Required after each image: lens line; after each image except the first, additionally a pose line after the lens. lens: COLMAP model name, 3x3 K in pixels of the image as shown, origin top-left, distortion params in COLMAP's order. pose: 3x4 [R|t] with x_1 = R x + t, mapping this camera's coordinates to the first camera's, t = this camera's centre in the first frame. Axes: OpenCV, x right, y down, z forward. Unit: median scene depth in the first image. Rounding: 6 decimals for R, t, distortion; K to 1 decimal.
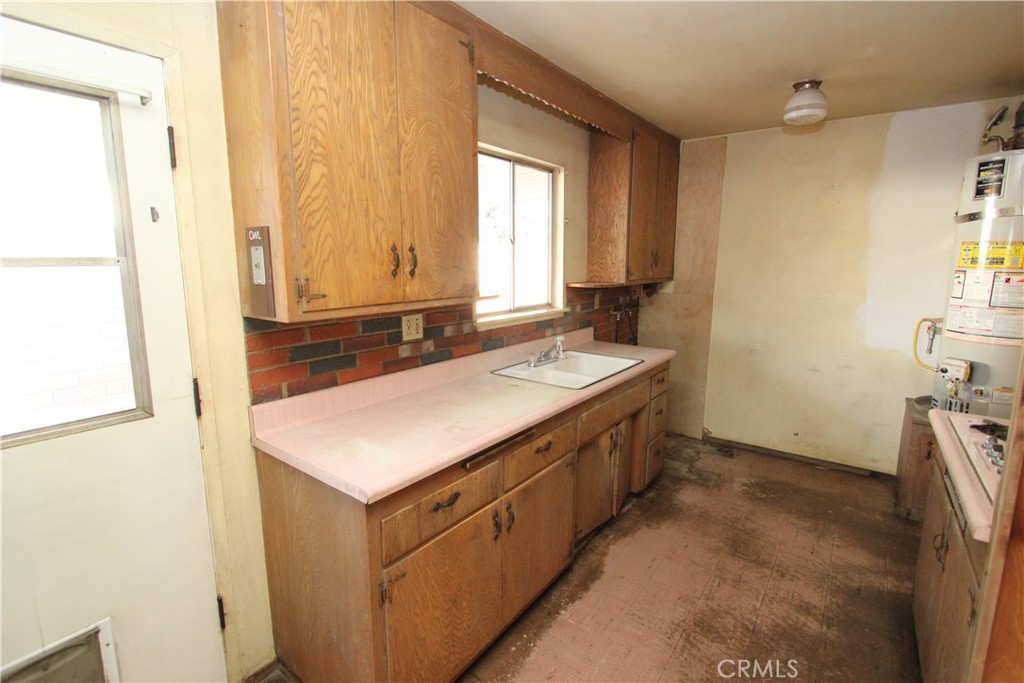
lens RADIAL K [[467.6, 0, 513.0], [0, 467.6, 329.5], [0, 0, 1]] dist [-0.013846, -0.000093]
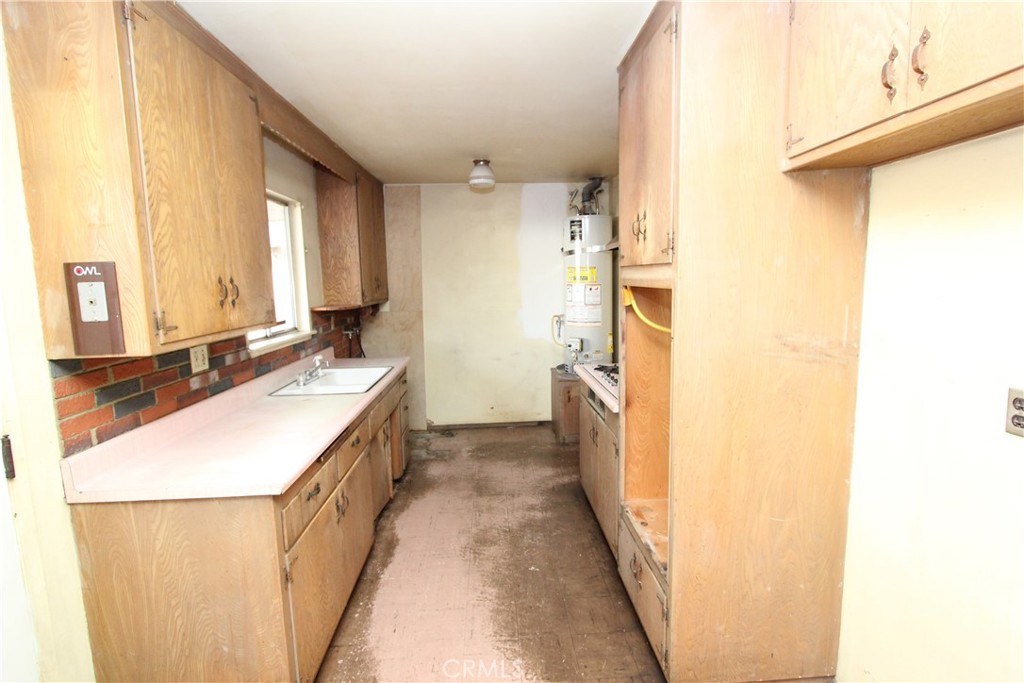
lens RADIAL K [[467.6, 0, 513.0], [0, 467.6, 329.5], [0, 0, 1]] dist [-0.013846, -0.000093]
pose [[0.765268, -0.090283, 0.637349, -0.290547], [0.120965, 0.992646, -0.004631, 0.016789], [-0.632243, 0.080641, 0.770562, -0.164220]]
